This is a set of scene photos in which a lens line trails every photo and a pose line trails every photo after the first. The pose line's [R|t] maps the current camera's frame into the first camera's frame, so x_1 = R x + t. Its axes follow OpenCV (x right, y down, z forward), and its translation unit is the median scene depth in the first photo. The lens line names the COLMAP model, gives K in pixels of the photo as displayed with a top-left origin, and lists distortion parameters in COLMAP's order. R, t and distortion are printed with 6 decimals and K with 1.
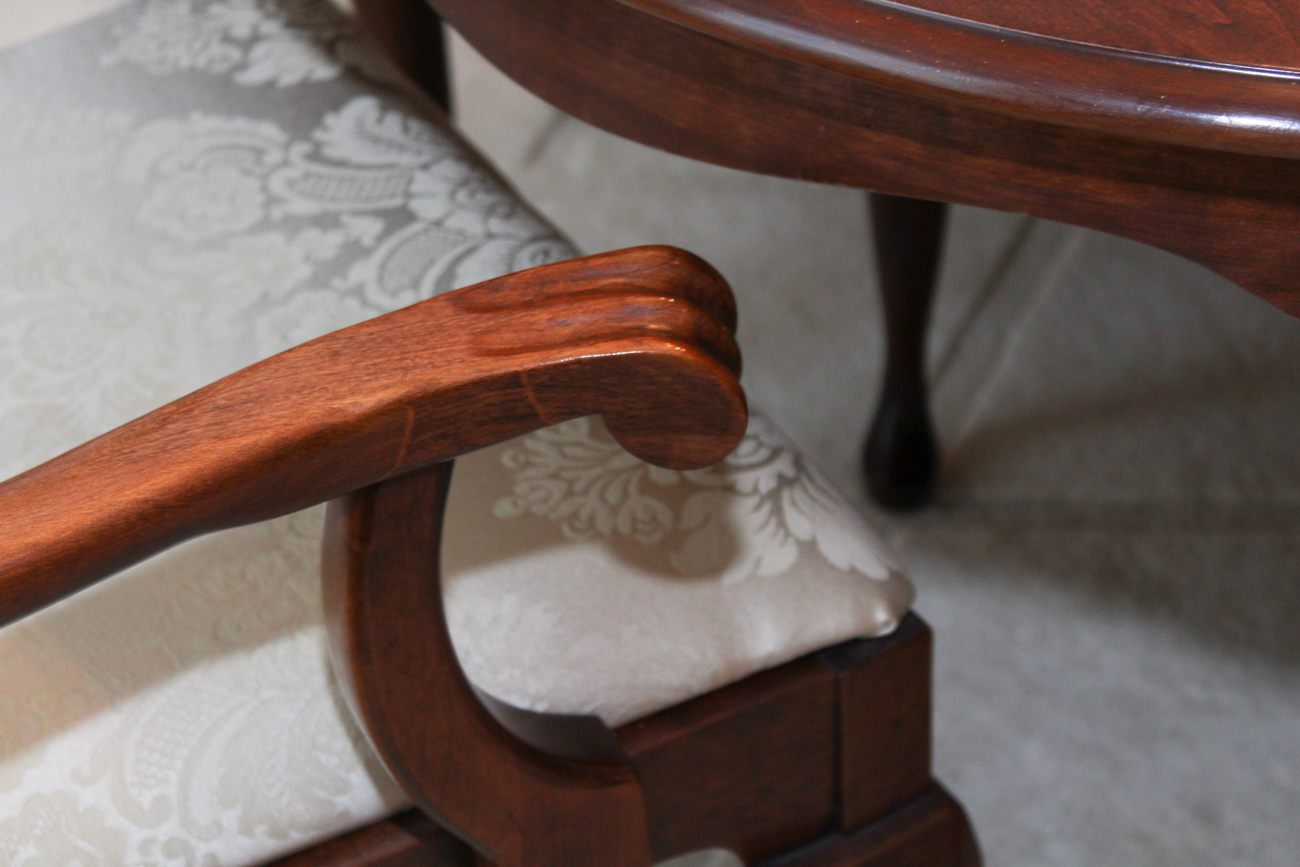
lens RADIAL K [[3106.6, 0, 650.0], [0, 3106.6, 433.5], [0, 0, 1]] dist [0.055381, 0.069387]
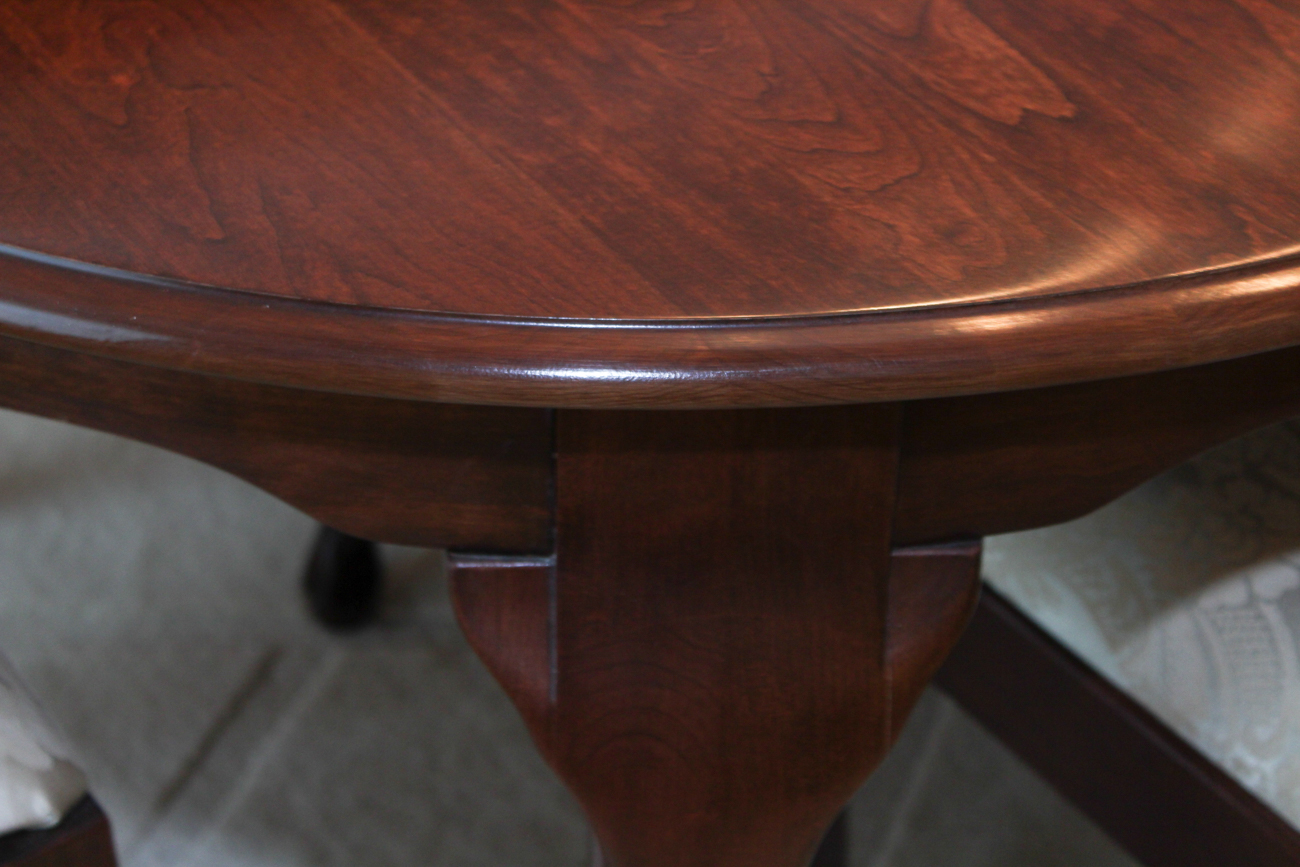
lens RADIAL K [[3106.6, 0, 650.0], [0, 3106.6, 433.5], [0, 0, 1]] dist [0.055381, 0.069387]
pose [[0.998815, 0.007679, 0.048055, 0.260051], [-0.007342, 0.999947, -0.007182, -0.061937], [-0.048108, 0.006820, 0.998819, 0.025937]]
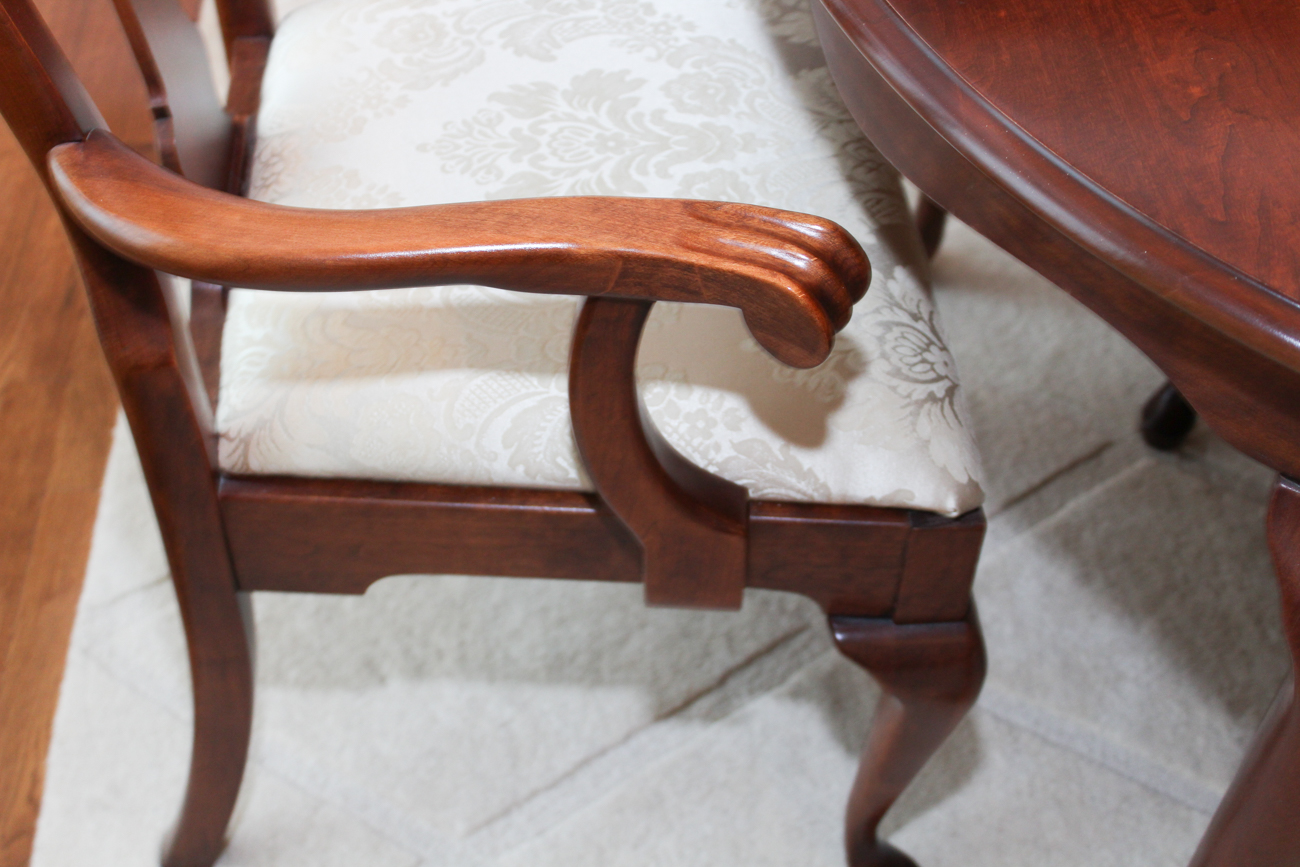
lens RADIAL K [[1848.0, 0, 650.0], [0, 1848.0, 433.5], [0, 0, 1]] dist [-0.027153, 0.057541]
pose [[0.876766, 0.397540, -0.270636, 0.212087], [-0.364148, 0.916365, 0.166348, -0.084070], [0.314131, -0.047297, 0.948201, 0.119005]]
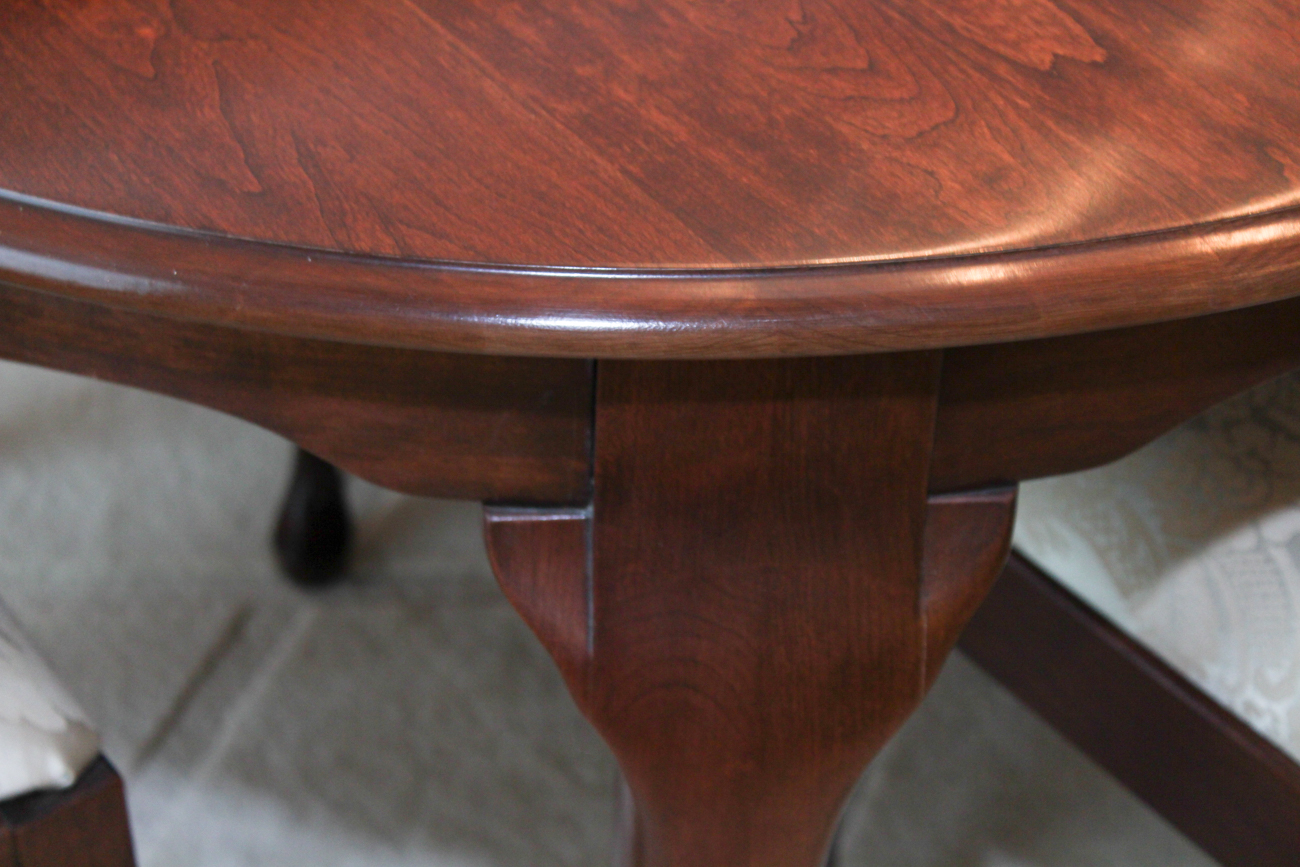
lens RADIAL K [[3106.6, 0, 650.0], [0, 3106.6, 433.5], [0, 0, 1]] dist [0.055381, 0.069387]
pose [[0.996887, -0.005115, 0.078674, 0.219149], [0.004552, 0.999963, 0.007330, -0.060505], [-0.078709, -0.006949, 0.996873, 0.032133]]
